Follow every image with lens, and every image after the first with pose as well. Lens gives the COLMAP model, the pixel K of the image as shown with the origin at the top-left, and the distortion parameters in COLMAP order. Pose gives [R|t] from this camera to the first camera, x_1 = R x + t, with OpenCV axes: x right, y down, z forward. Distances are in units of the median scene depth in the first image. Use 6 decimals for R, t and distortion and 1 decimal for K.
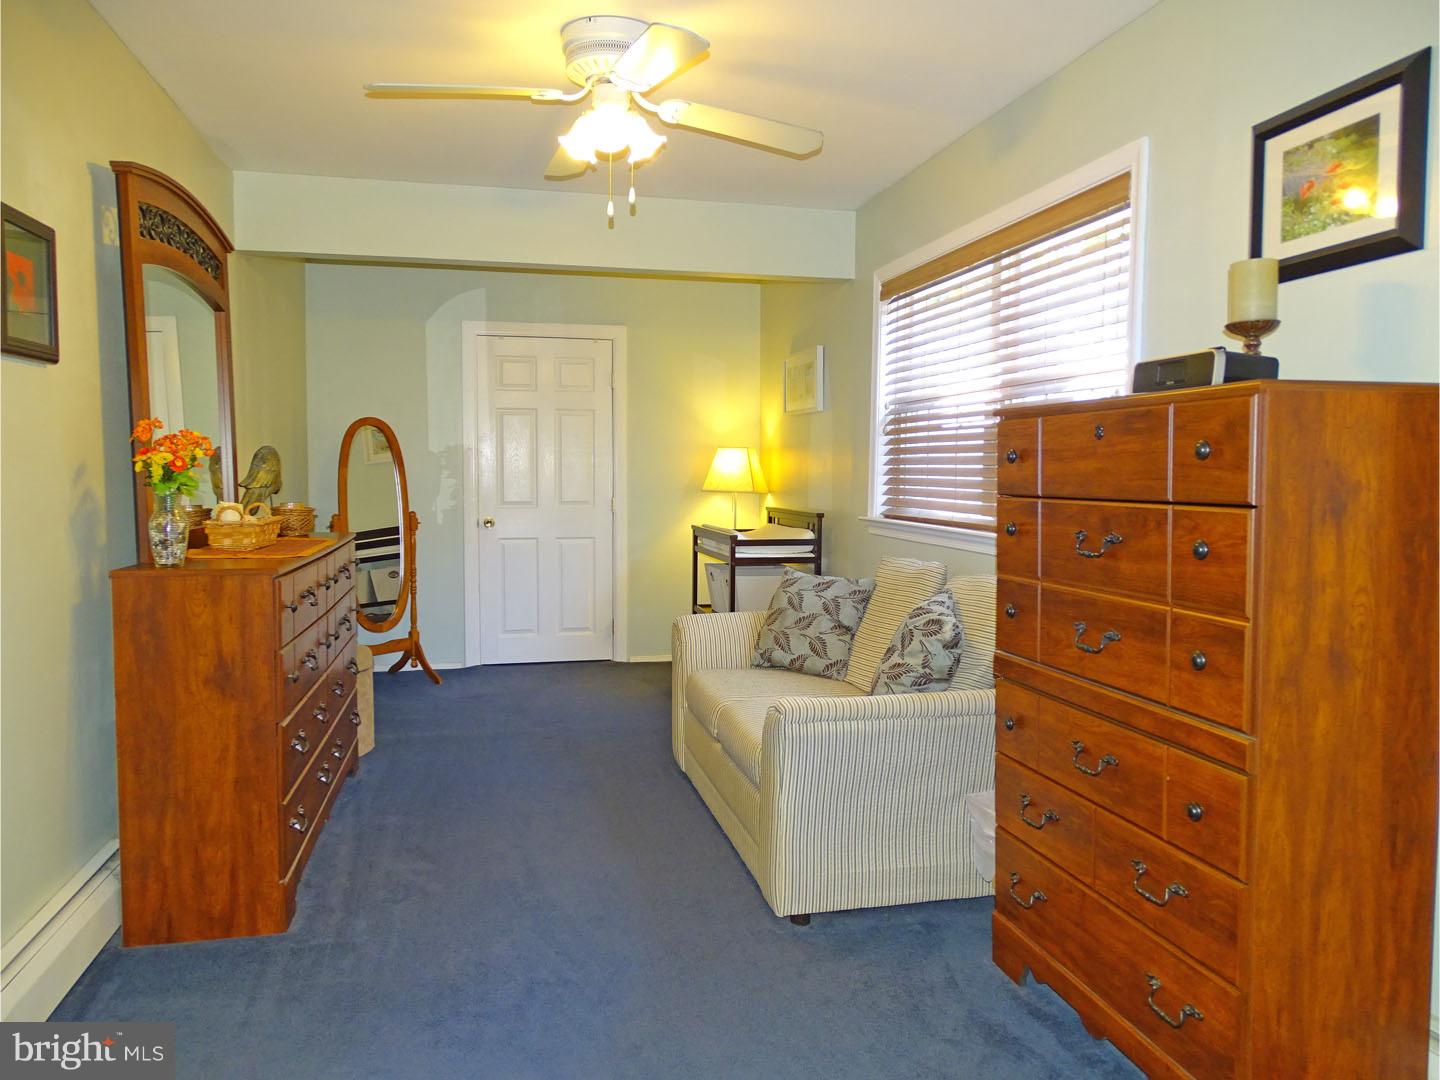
lens RADIAL K [[1025.0, 0, 720.0], [0, 1025.0, 540.0], [0, 0, 1]] dist [0.009121, -0.001745]
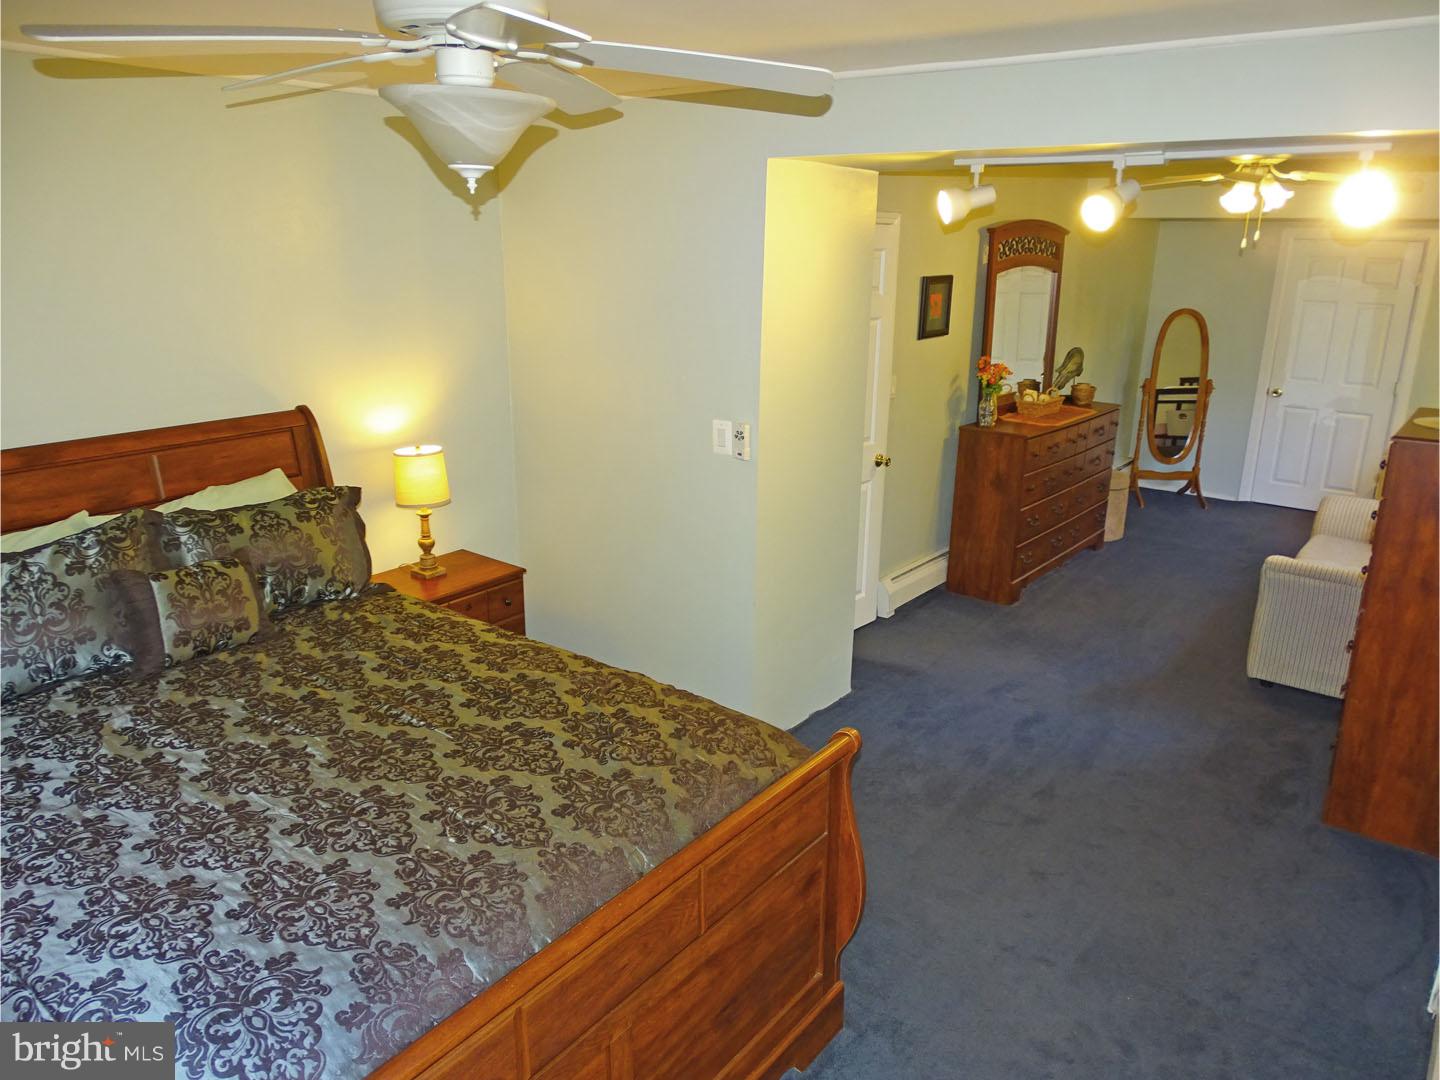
lens RADIAL K [[1025.0, 0, 720.0], [0, 1025.0, 540.0], [0, 0, 1]] dist [0.009121, -0.001745]
pose [[0.626834, 0.225620, -0.745771, 0.732674], [-0.069190, 0.969494, 0.235148, -0.201470], [0.776075, -0.095799, 0.623322, -0.747846]]
